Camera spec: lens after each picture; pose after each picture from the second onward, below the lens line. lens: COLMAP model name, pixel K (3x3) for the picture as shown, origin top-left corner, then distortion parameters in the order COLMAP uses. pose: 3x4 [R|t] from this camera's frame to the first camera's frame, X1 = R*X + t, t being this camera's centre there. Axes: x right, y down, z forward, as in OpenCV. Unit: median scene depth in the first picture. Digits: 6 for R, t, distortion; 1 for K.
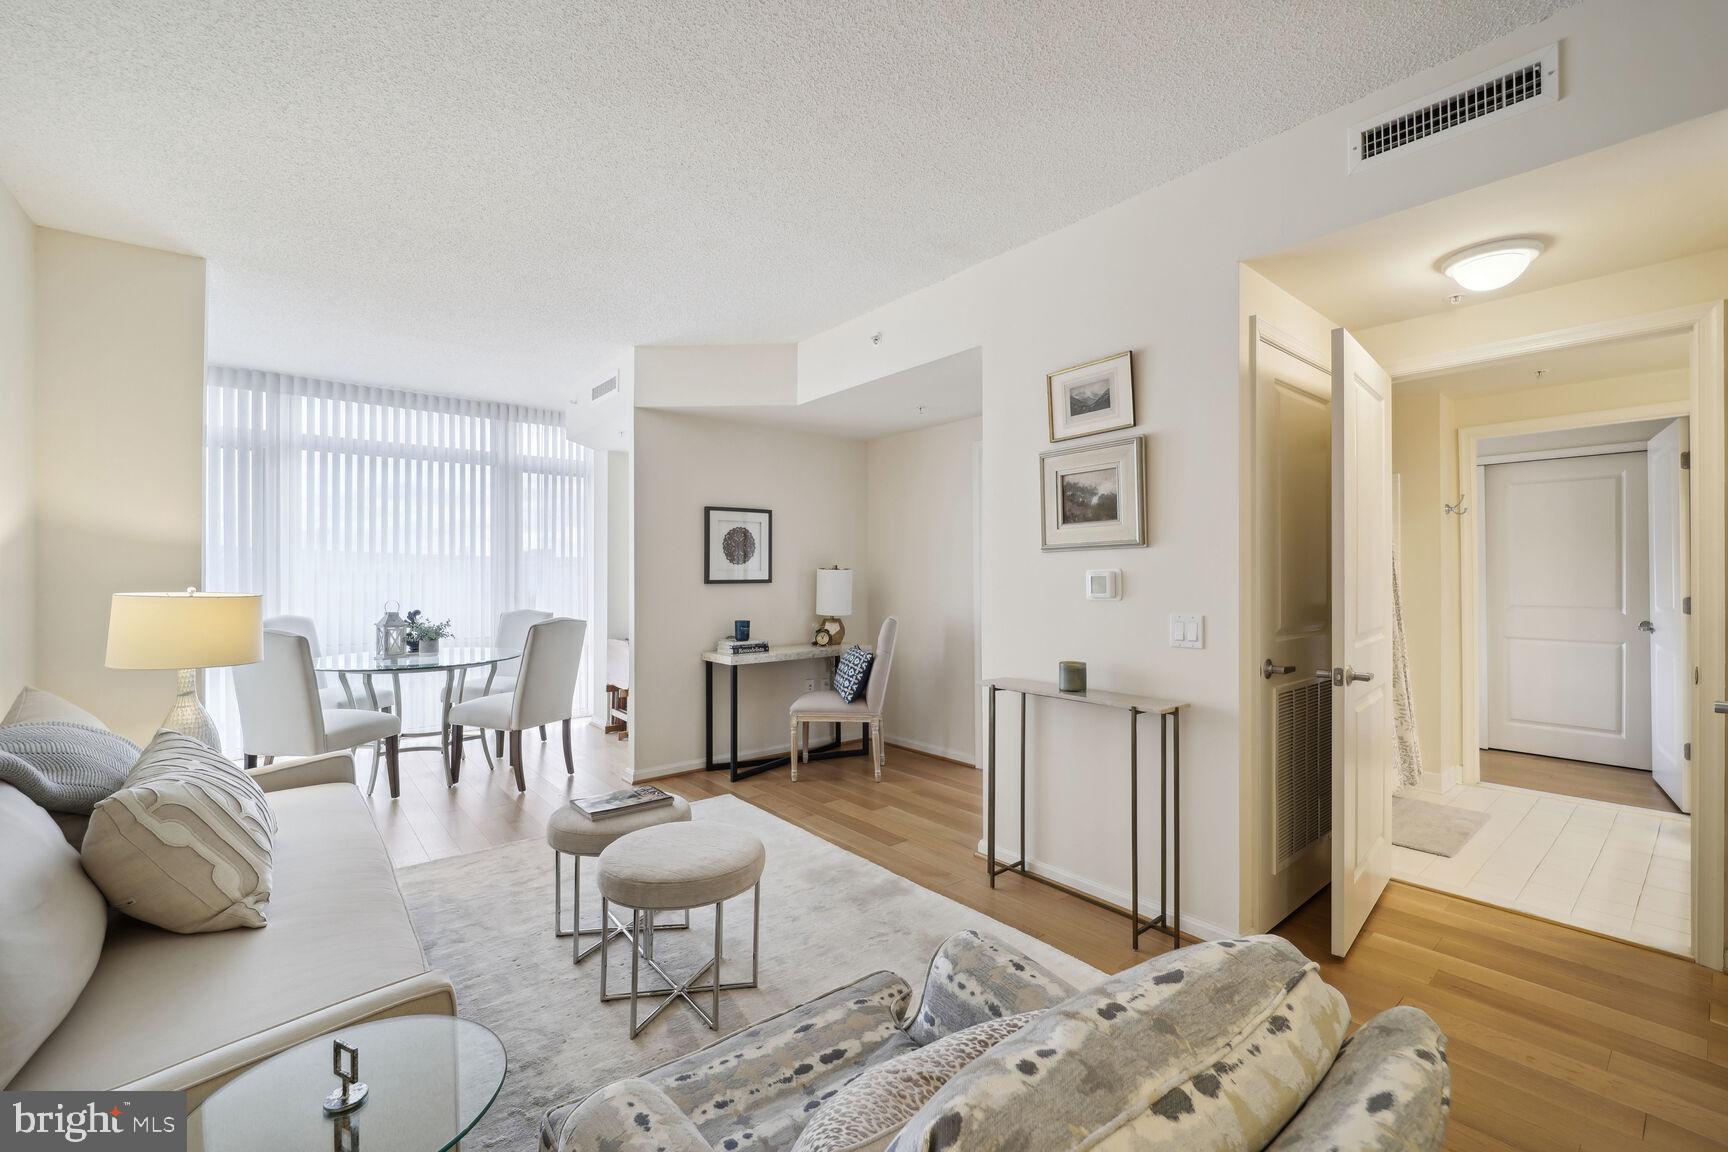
lens RADIAL K [[714.2, 0, 872.5], [0, 714.2, 582.2], [0, 0, 1]] dist [-0.004905, 0.000082]
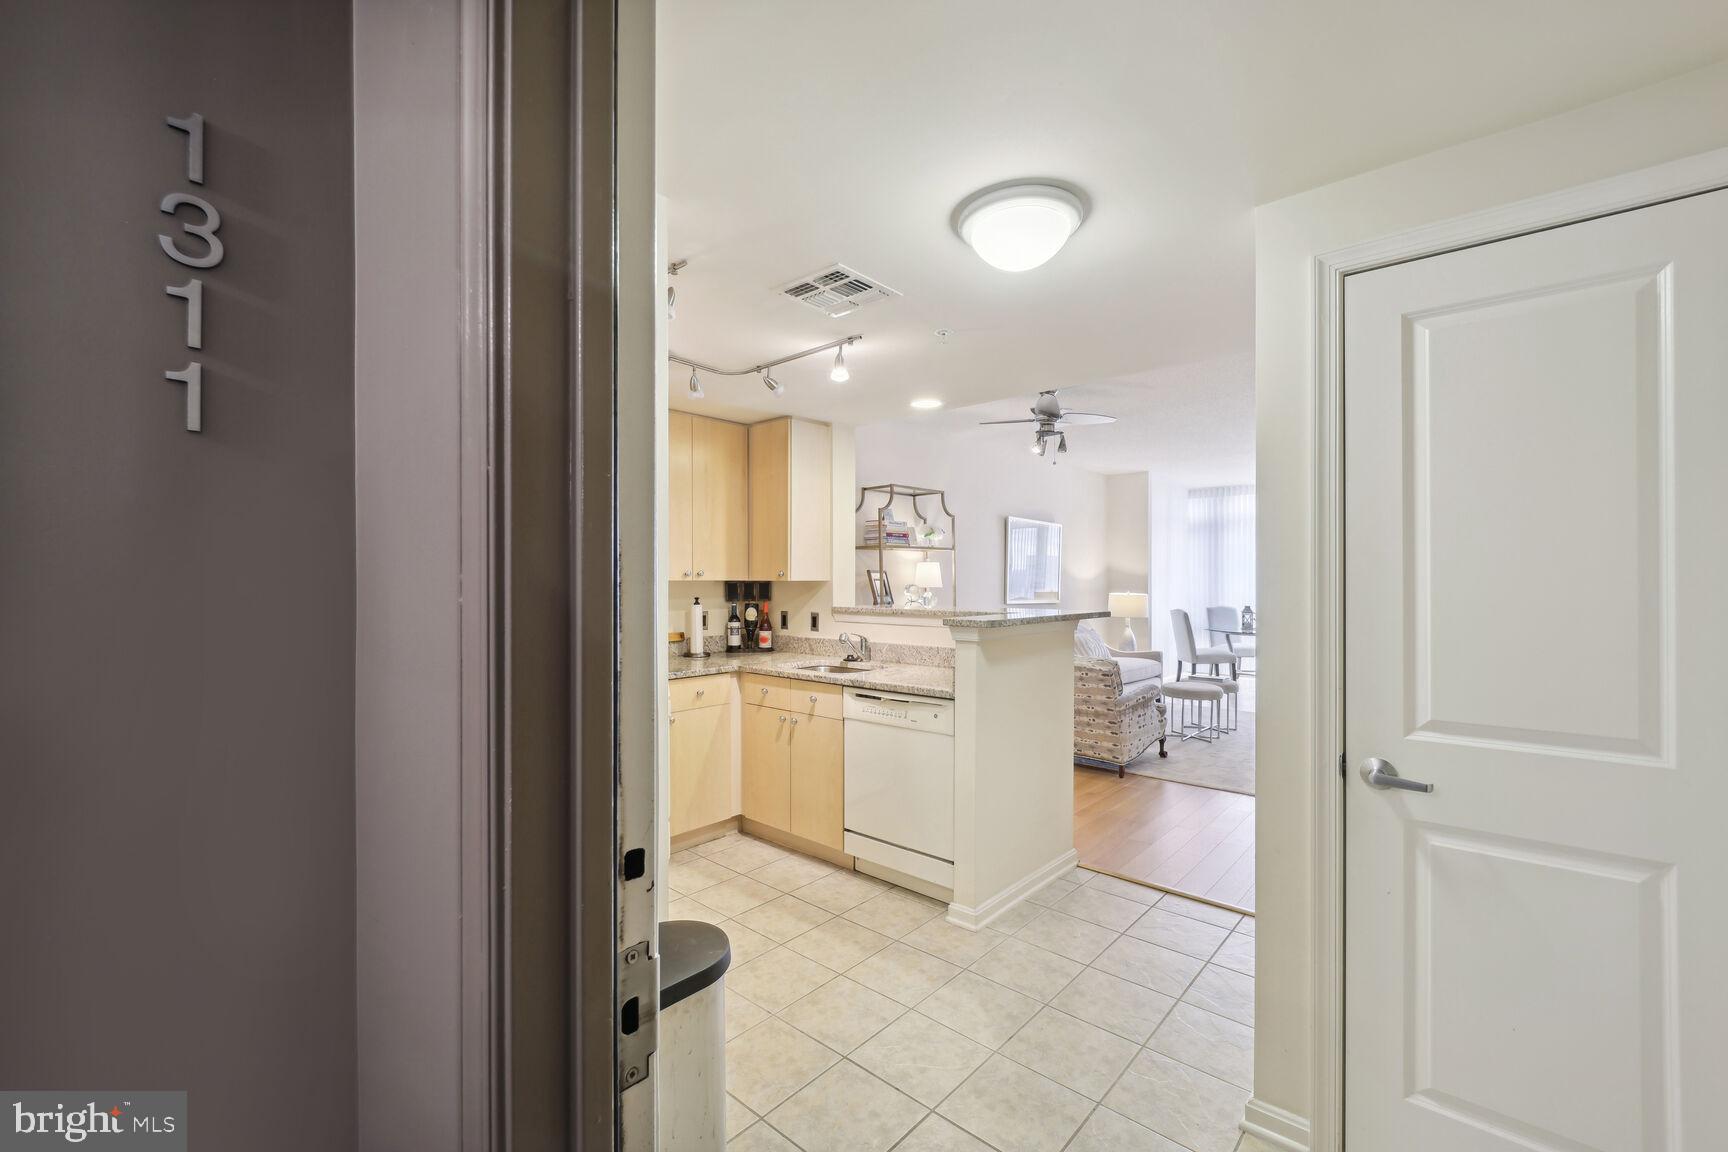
lens RADIAL K [[714.4, 0, 864.9], [0, 714.4, 554.2], [0, 0, 1]] dist [0.000470, 0.000042]
pose [[0.159830, -0.027806, -0.986753, 1.106726], [-0.014357, 0.999432, -0.030489, -0.025350], [0.987040, 0.019040, 0.159340, -0.367912]]
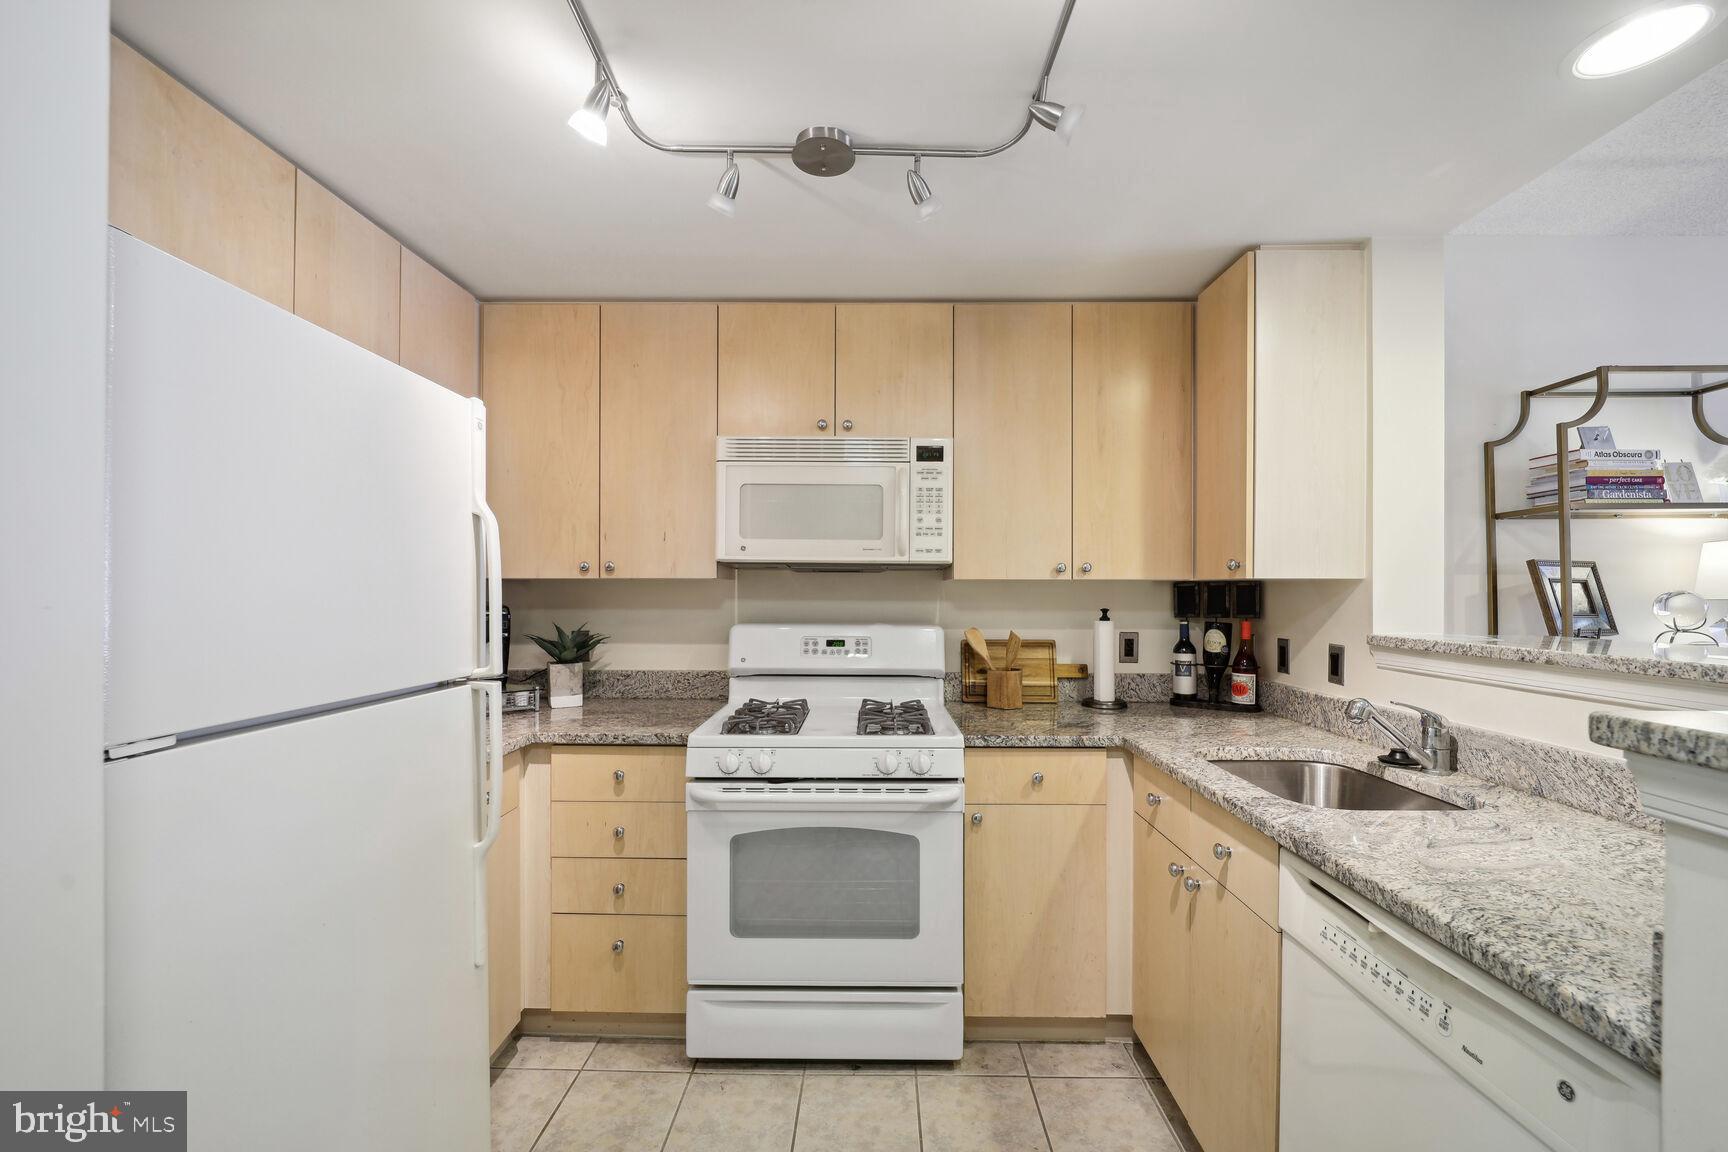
lens RADIAL K [[714.2, 0, 872.5], [0, 714.2, 582.2], [0, 0, 1]] dist [-0.004905, 0.000082]
pose [[-0.636450, -0.005191, -0.771301, 0.686409], [-0.009900, 0.999950, 0.001440, -0.013848], [0.771255, 0.008553, -0.636469, -0.213559]]
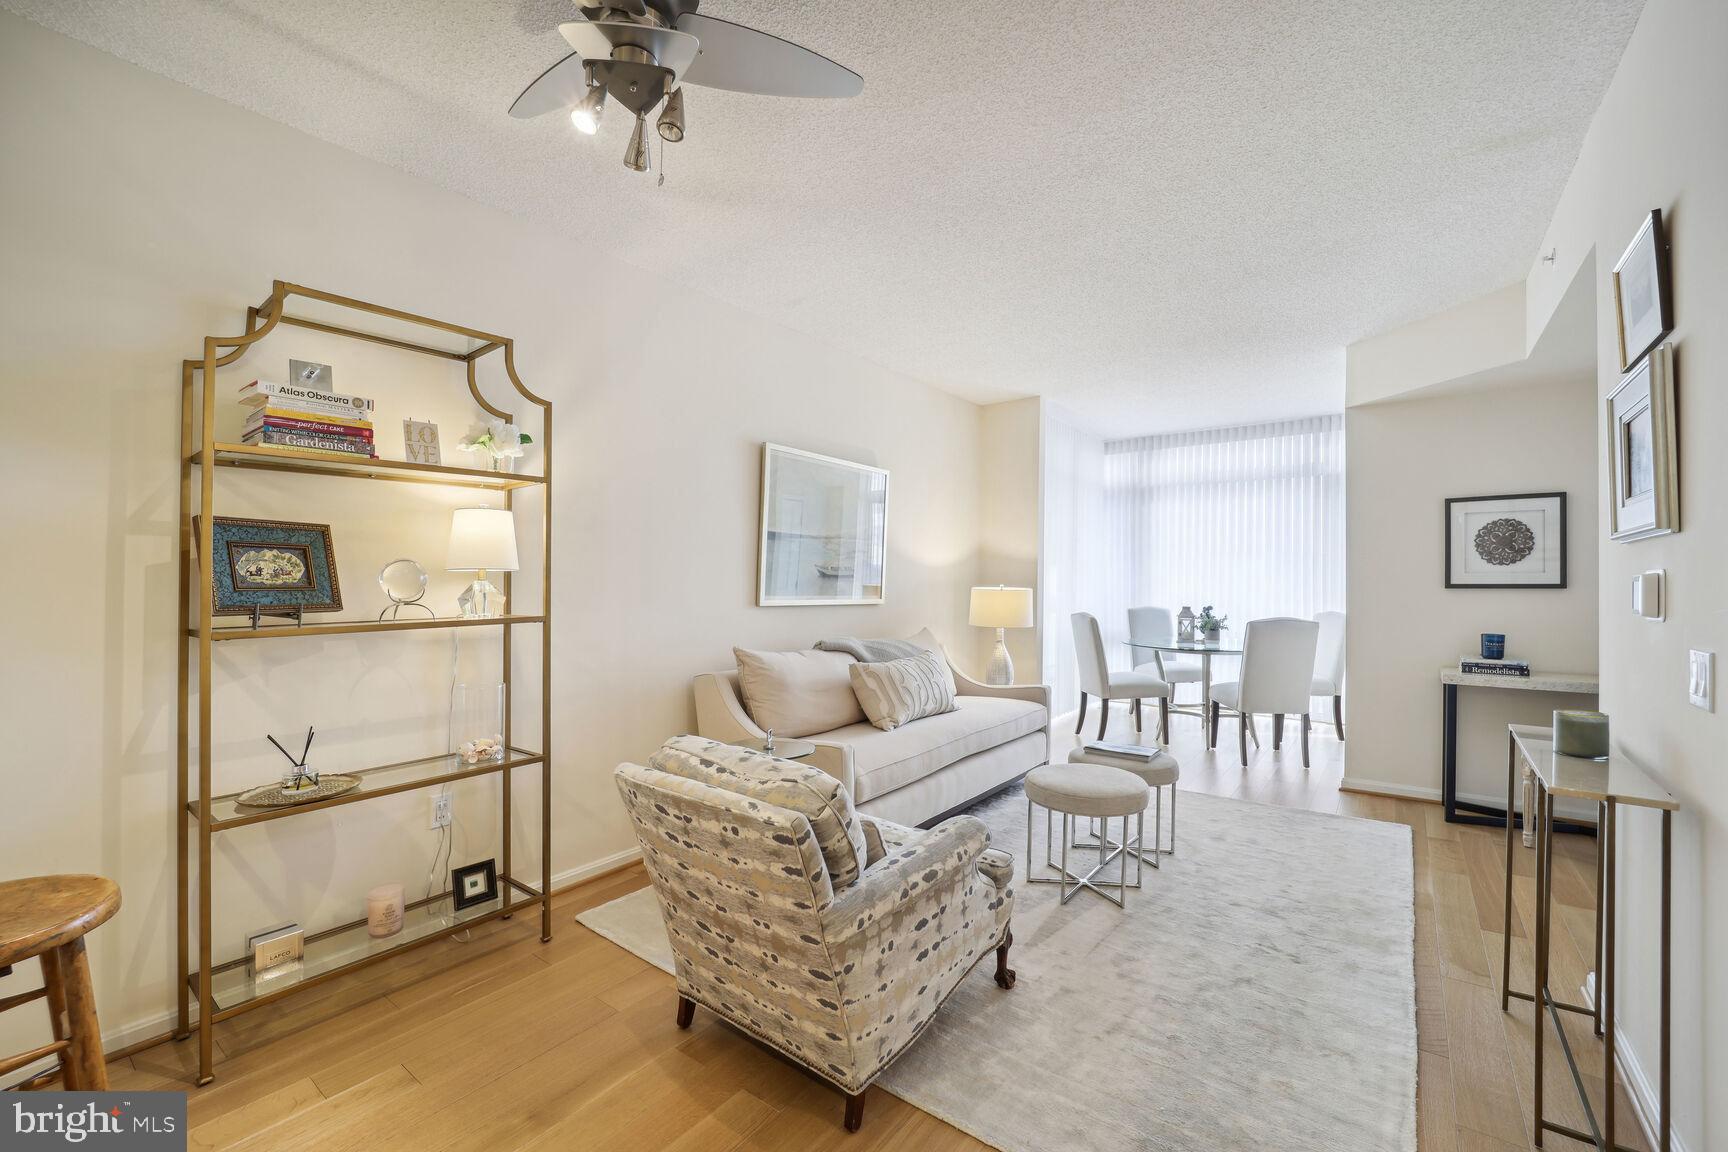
lens RADIAL K [[714.2, 0, 872.5], [0, 714.2, 582.2], [0, 0, 1]] dist [-0.004905, 0.000082]
pose [[0.251821, 0.006560, -0.967751, 0.431265], [-0.009652, 0.999944, 0.004267, -0.002283], [0.967726, 0.008266, 0.251871, 0.116902]]
